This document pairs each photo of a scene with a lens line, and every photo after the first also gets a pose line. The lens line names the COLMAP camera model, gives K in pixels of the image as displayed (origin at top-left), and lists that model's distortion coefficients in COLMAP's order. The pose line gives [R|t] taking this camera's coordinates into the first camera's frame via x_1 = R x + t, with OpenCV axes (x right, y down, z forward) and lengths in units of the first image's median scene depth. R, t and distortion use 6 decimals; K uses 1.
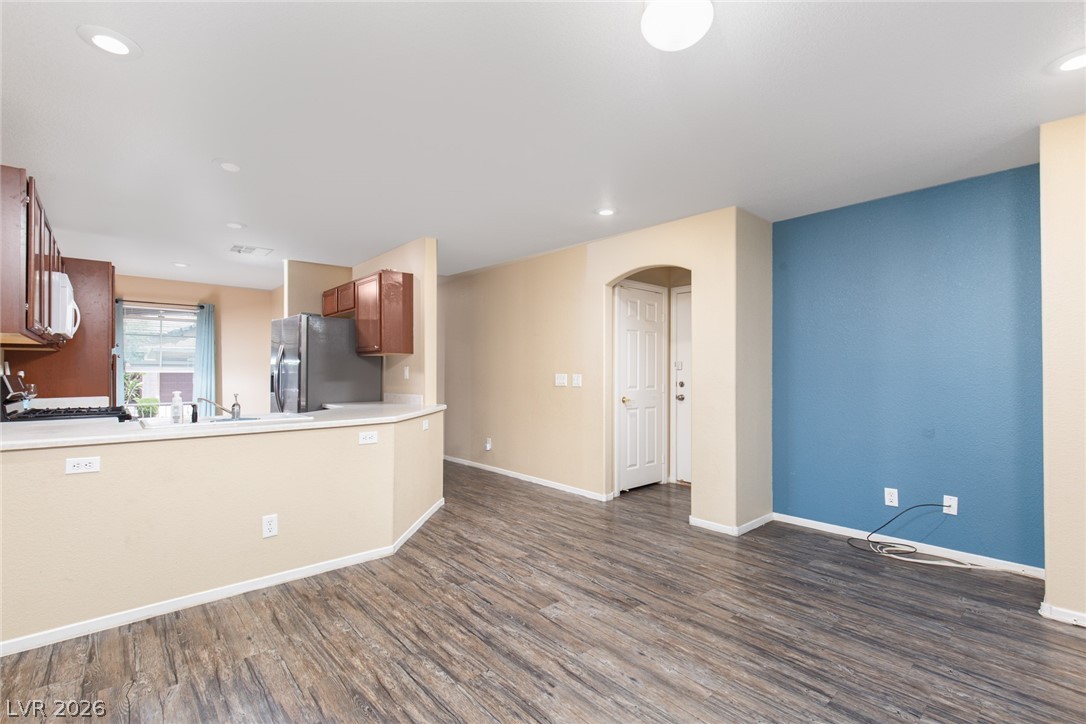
lens RADIAL K [[489.9, 0, 547.6], [0, 489.9, 367.1], [0, 0, 1]] dist [0.008282, -0.000060]
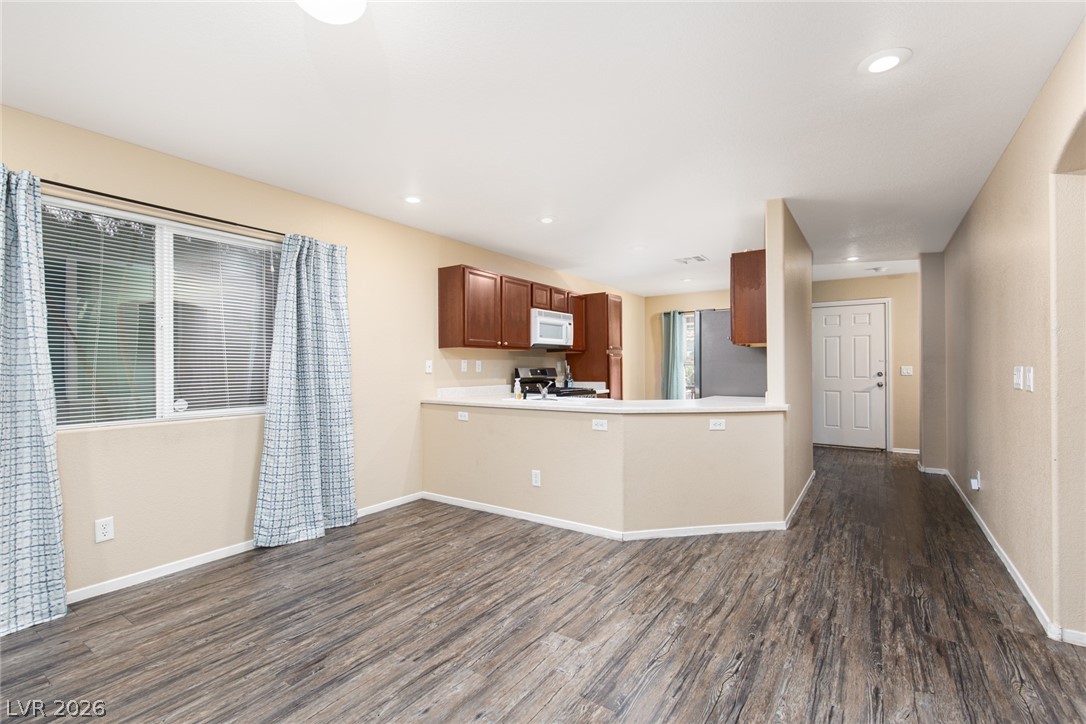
lens RADIAL K [[489.9, 0, 547.6], [0, 489.9, 367.1], [0, 0, 1]] dist [0.008282, -0.000060]
pose [[0.244191, 0.001636, -0.969726, 0.736348], [0.014943, 0.999873, 0.005450, 0.006482], [0.969612, -0.015821, 0.244136, 0.677572]]
